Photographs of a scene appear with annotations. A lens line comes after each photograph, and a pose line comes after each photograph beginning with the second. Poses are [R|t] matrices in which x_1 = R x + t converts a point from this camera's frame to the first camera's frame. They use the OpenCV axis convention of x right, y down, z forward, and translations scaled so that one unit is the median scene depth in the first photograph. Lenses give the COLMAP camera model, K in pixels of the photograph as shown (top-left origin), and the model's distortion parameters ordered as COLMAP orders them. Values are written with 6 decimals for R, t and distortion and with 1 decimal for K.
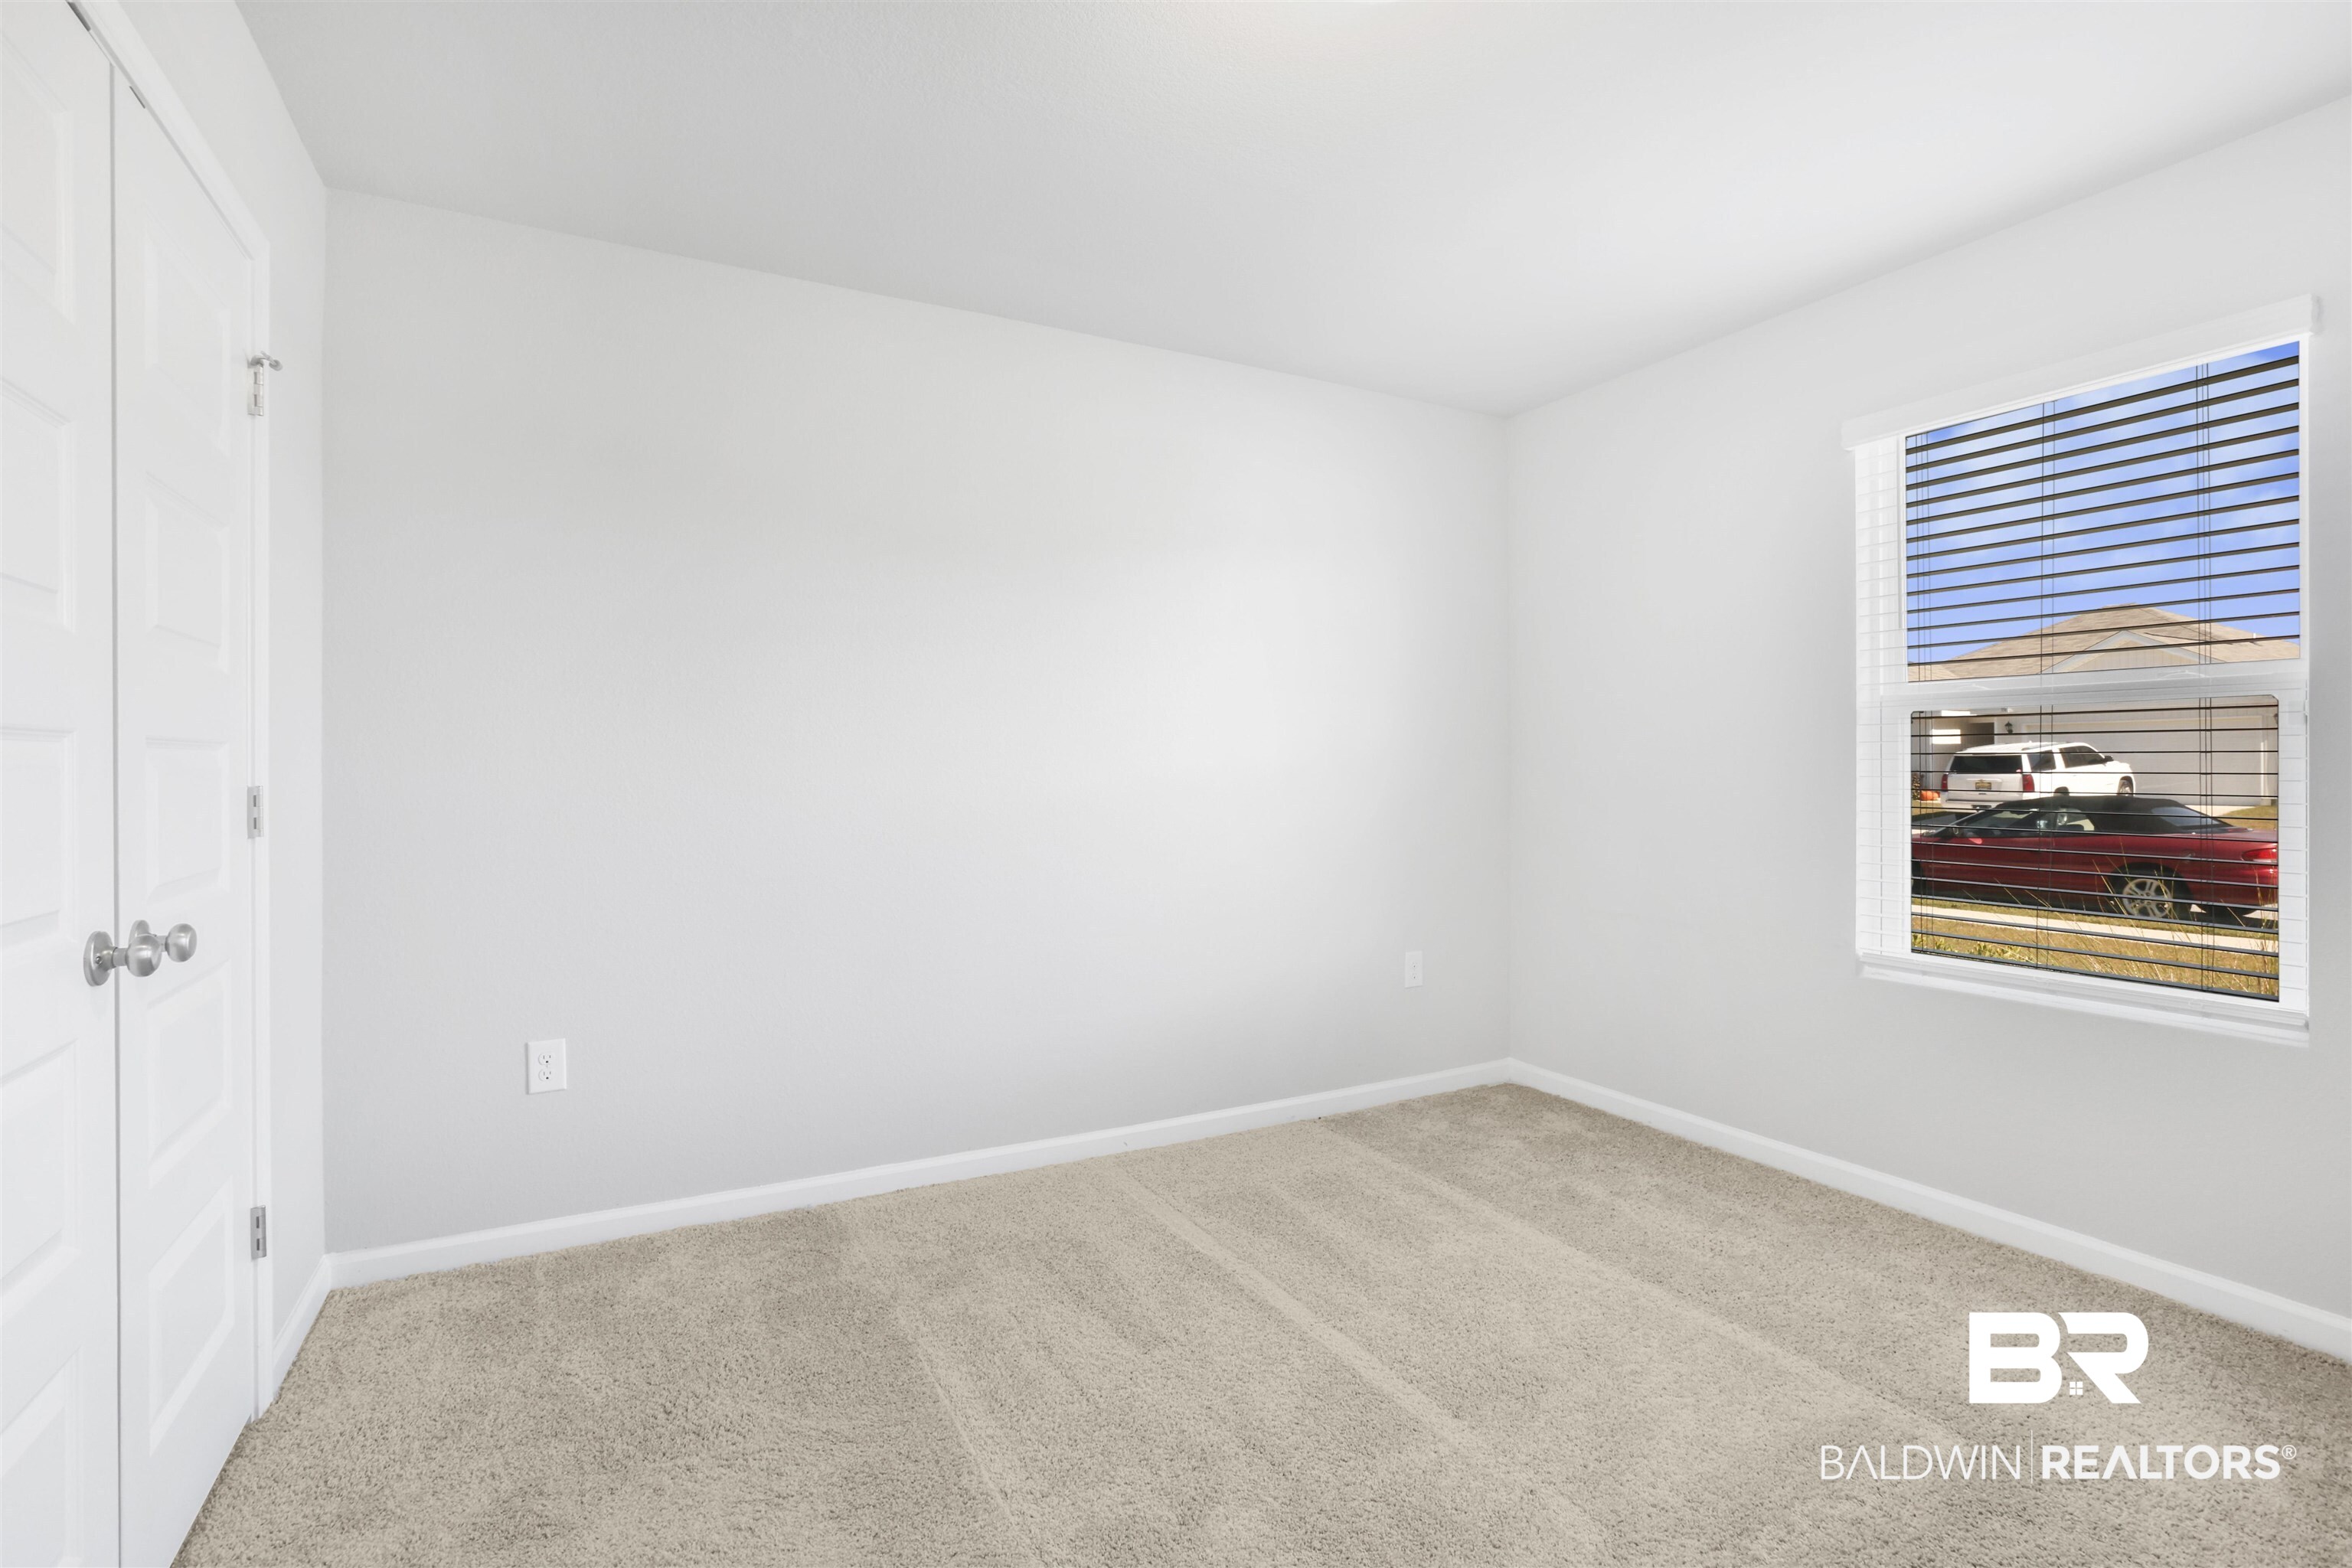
lens RADIAL K [[1092.1, 0, 1177.2], [0, 1092.1, 776.6], [0, 0, 1]] dist [-0.044926, 0.012061]
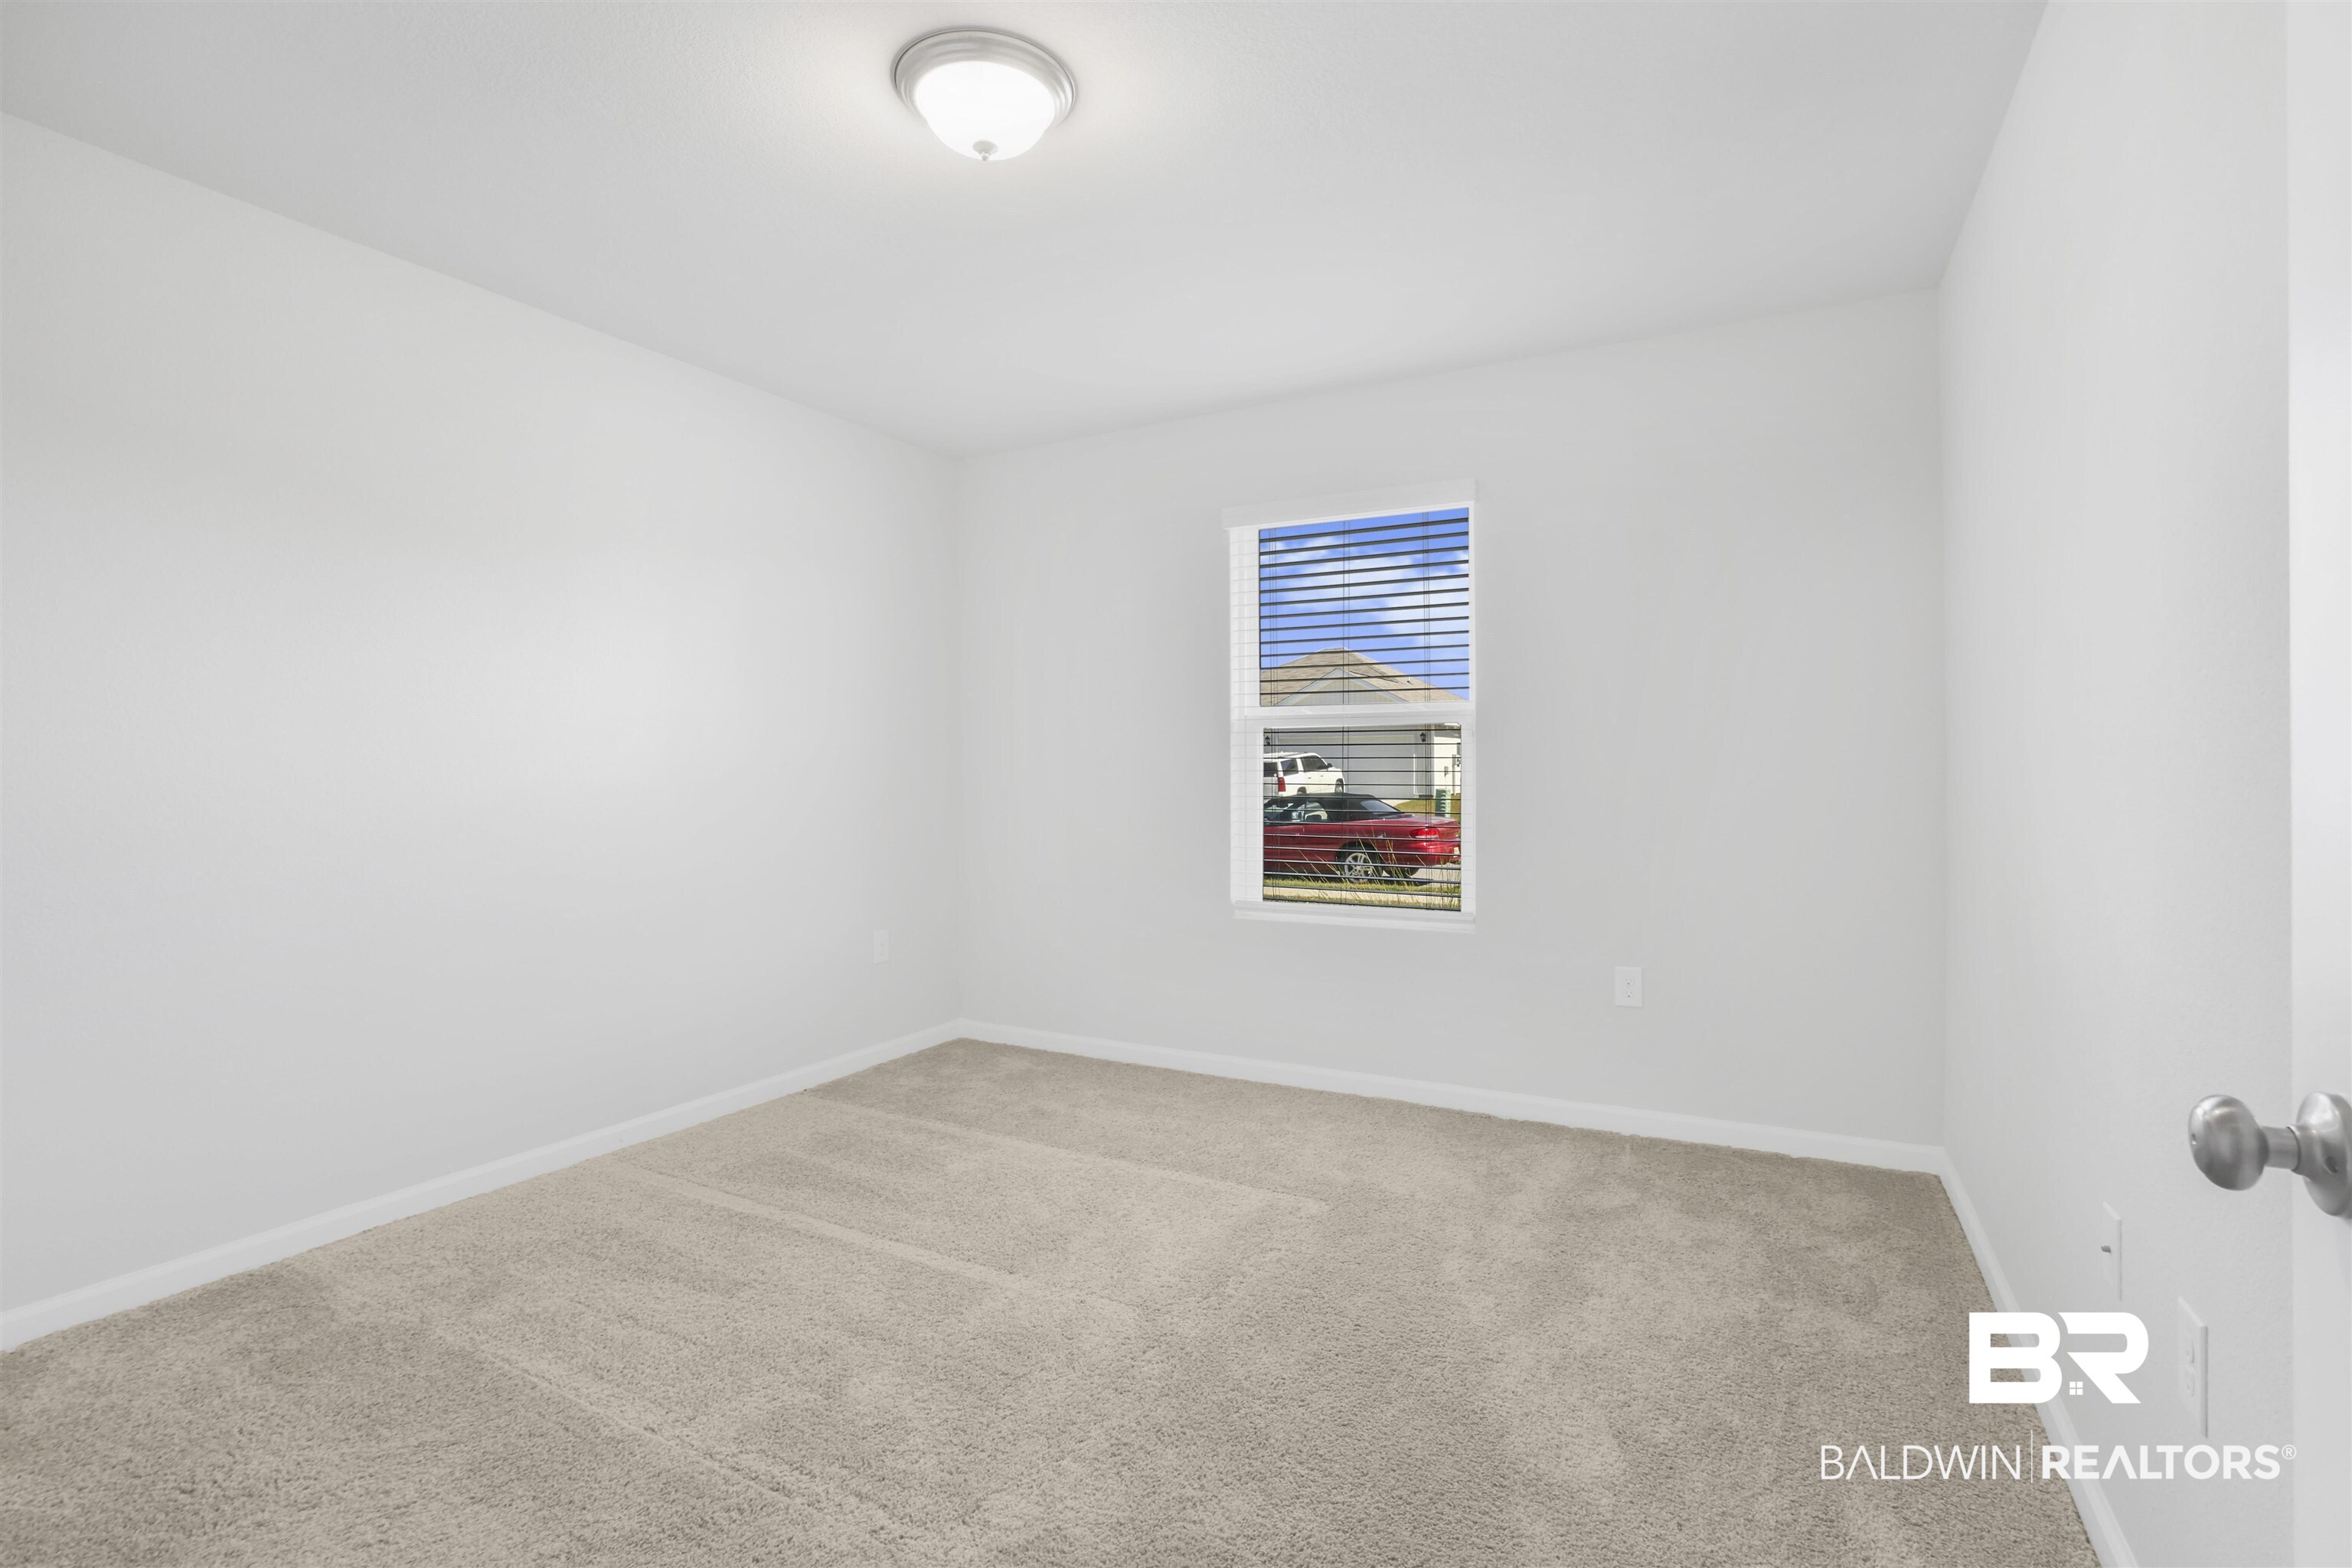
lens RADIAL K [[1092.1, 0, 1185.9], [0, 1092.1, 774.1], [0, 0, 1]] dist [-0.044926, 0.012061]
pose [[0.826819, 0.001715, 0.562465, -0.221640], [0.001739, 0.999983, -0.005606, 0.010106], [-0.562465, 0.005613, 0.826802, -0.135933]]
